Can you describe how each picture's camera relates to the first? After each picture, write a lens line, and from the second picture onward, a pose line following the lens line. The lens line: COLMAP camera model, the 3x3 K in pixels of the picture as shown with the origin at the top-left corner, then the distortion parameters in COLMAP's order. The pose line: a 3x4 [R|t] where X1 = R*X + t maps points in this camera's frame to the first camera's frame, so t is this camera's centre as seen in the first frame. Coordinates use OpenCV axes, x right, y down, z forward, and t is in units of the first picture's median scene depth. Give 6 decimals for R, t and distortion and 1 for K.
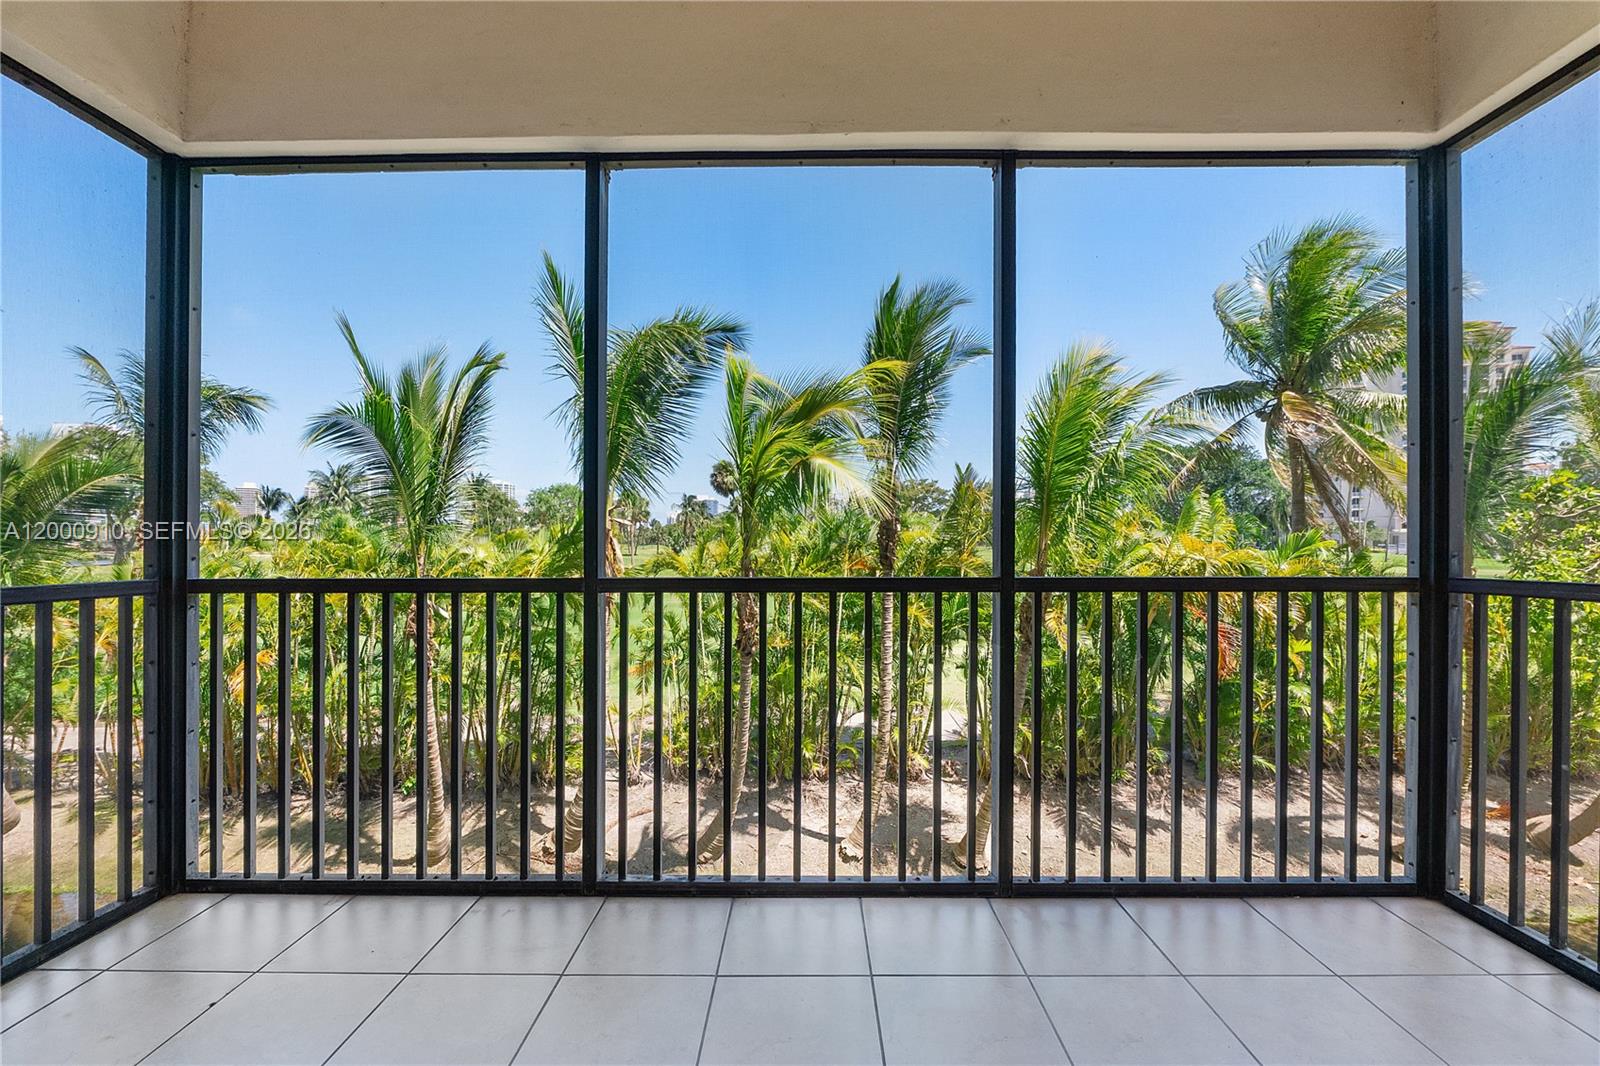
lens RADIAL K [[699.3, 0, 799.9], [0, 699.3, 541.5], [0, 0, 1]] dist [-0.001812, -0.000312]
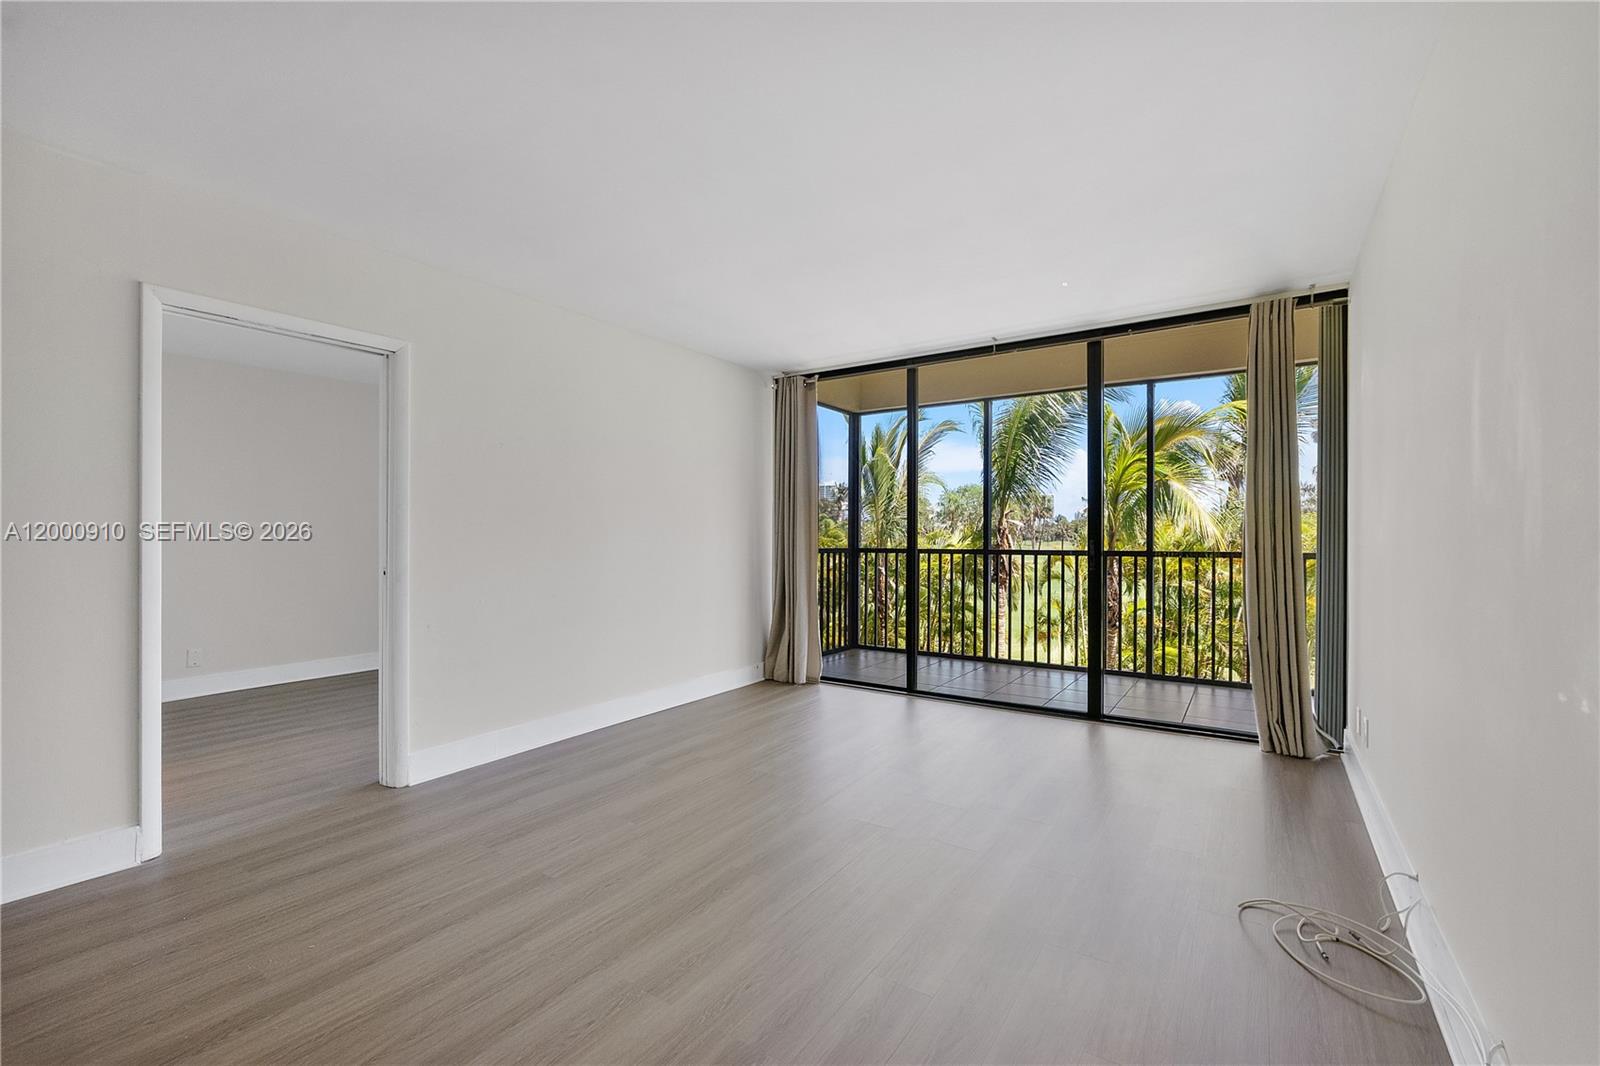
lens RADIAL K [[716.8, 0, 789.3], [0, 716.8, 534.1], [0, 0, 1]] dist [-0.000618, -0.000279]
pose [[0.840836, -0.002525, -0.541284, 0.141155], [0.000178, 0.999990, -0.004388, 0.000743], [0.541290, 0.003593, 0.840828, -0.438813]]
